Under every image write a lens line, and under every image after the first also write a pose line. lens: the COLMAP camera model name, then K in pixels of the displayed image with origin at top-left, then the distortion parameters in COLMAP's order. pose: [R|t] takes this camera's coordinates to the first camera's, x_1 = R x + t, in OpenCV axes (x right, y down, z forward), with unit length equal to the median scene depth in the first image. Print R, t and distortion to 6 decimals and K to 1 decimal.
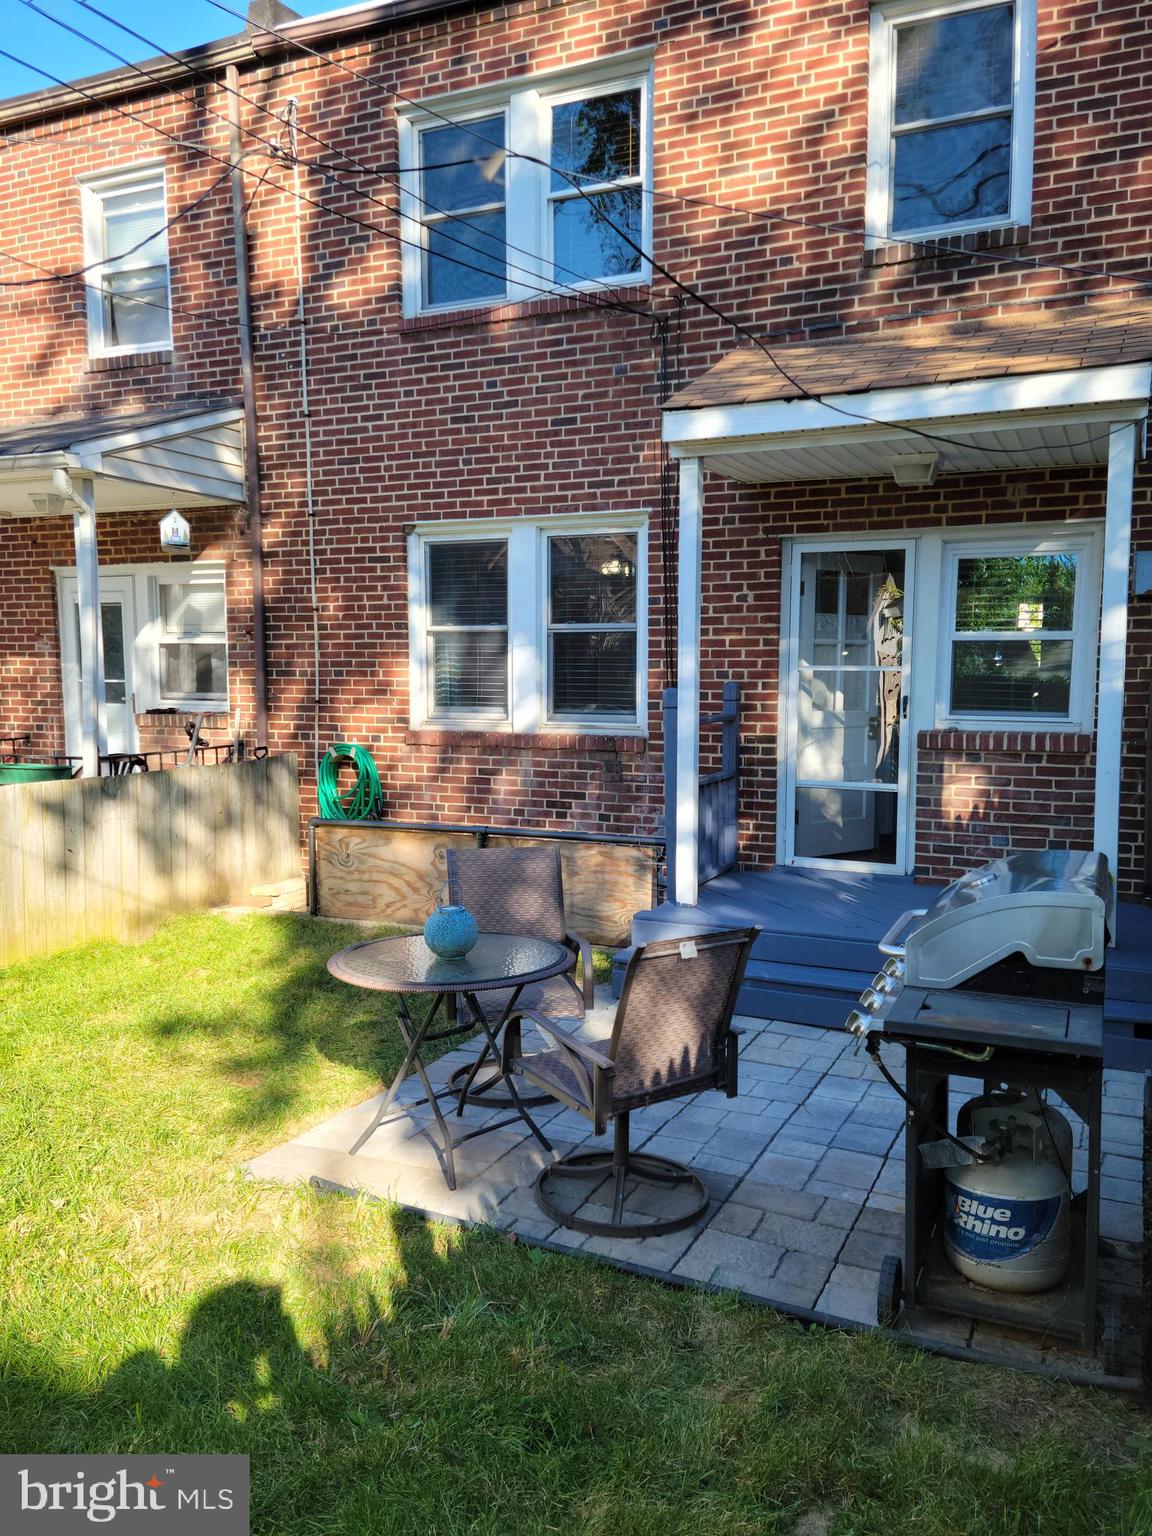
lens RADIAL K [[1206.9, 0, 573.4], [0, 1206.9, 764.4], [0, 0, 1]] dist [0.103894, -0.070654]
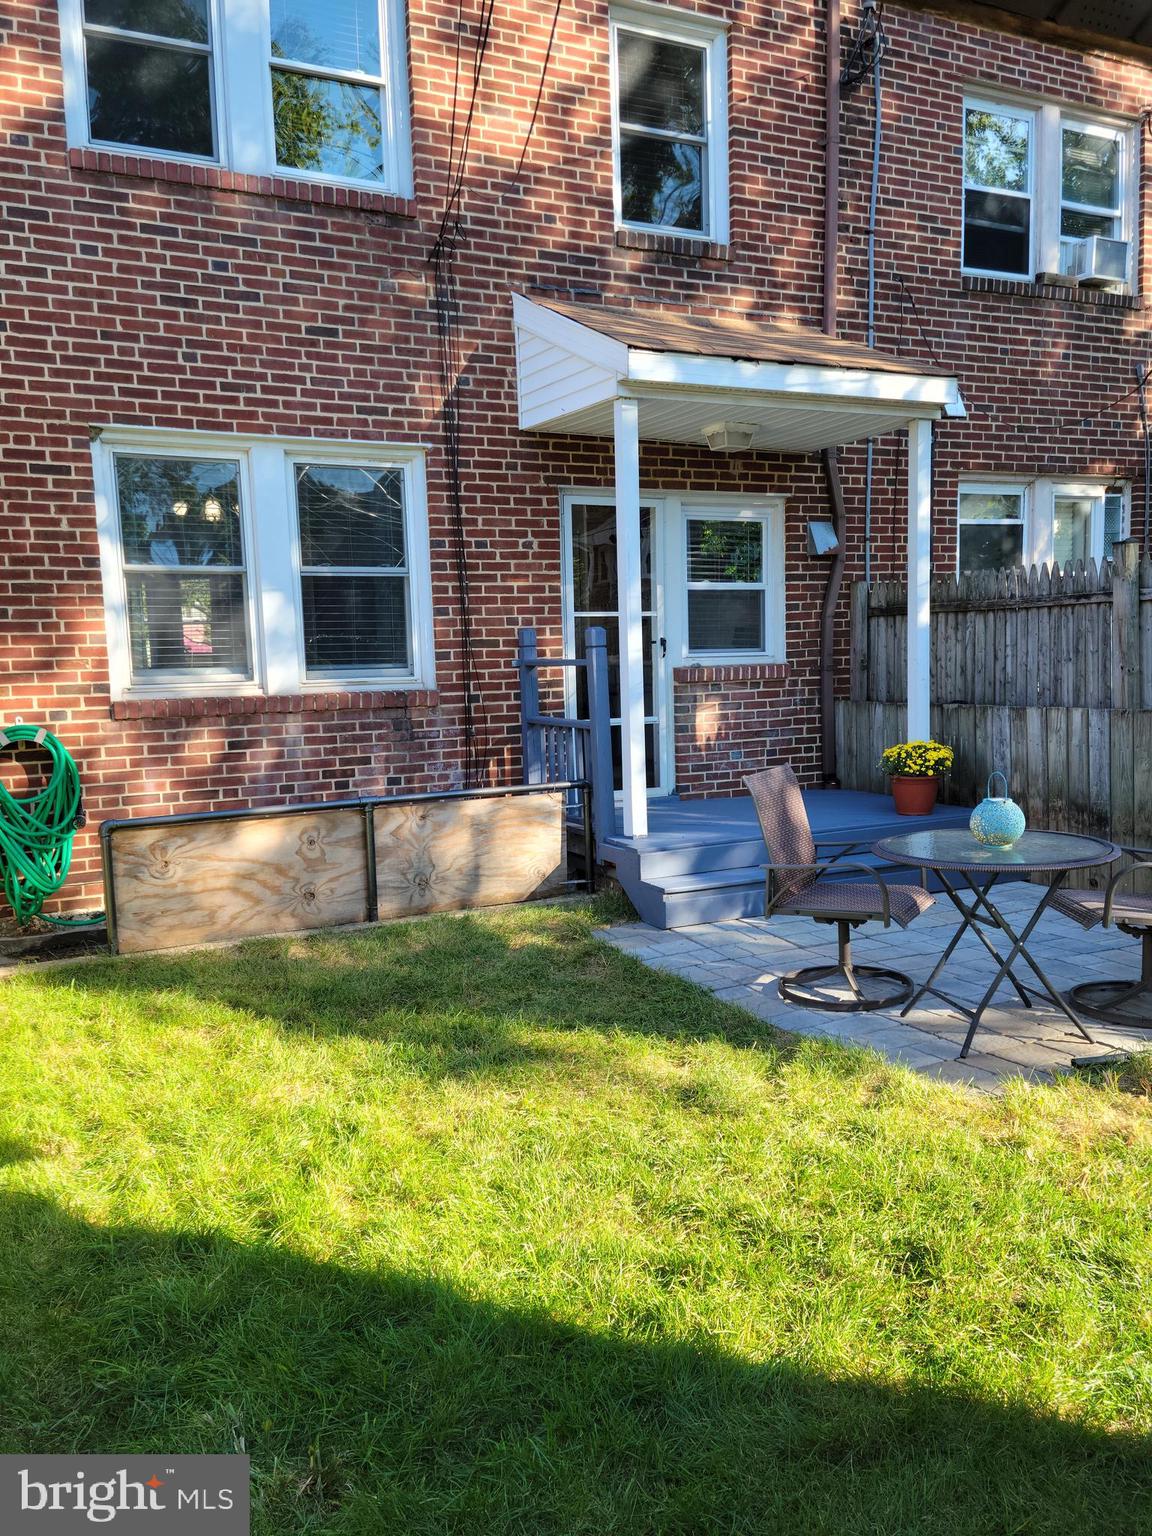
lens RADIAL K [[1206.9, 0, 579.6], [0, 1206.9, 775.9], [0, 0, 1]] dist [0.103894, -0.070654]
pose [[0.622779, -0.093050, 0.776845, -0.609265], [0.096878, 0.994433, 0.041448, 0.016310], [-0.776377, 0.049446, 0.628326, 0.322910]]
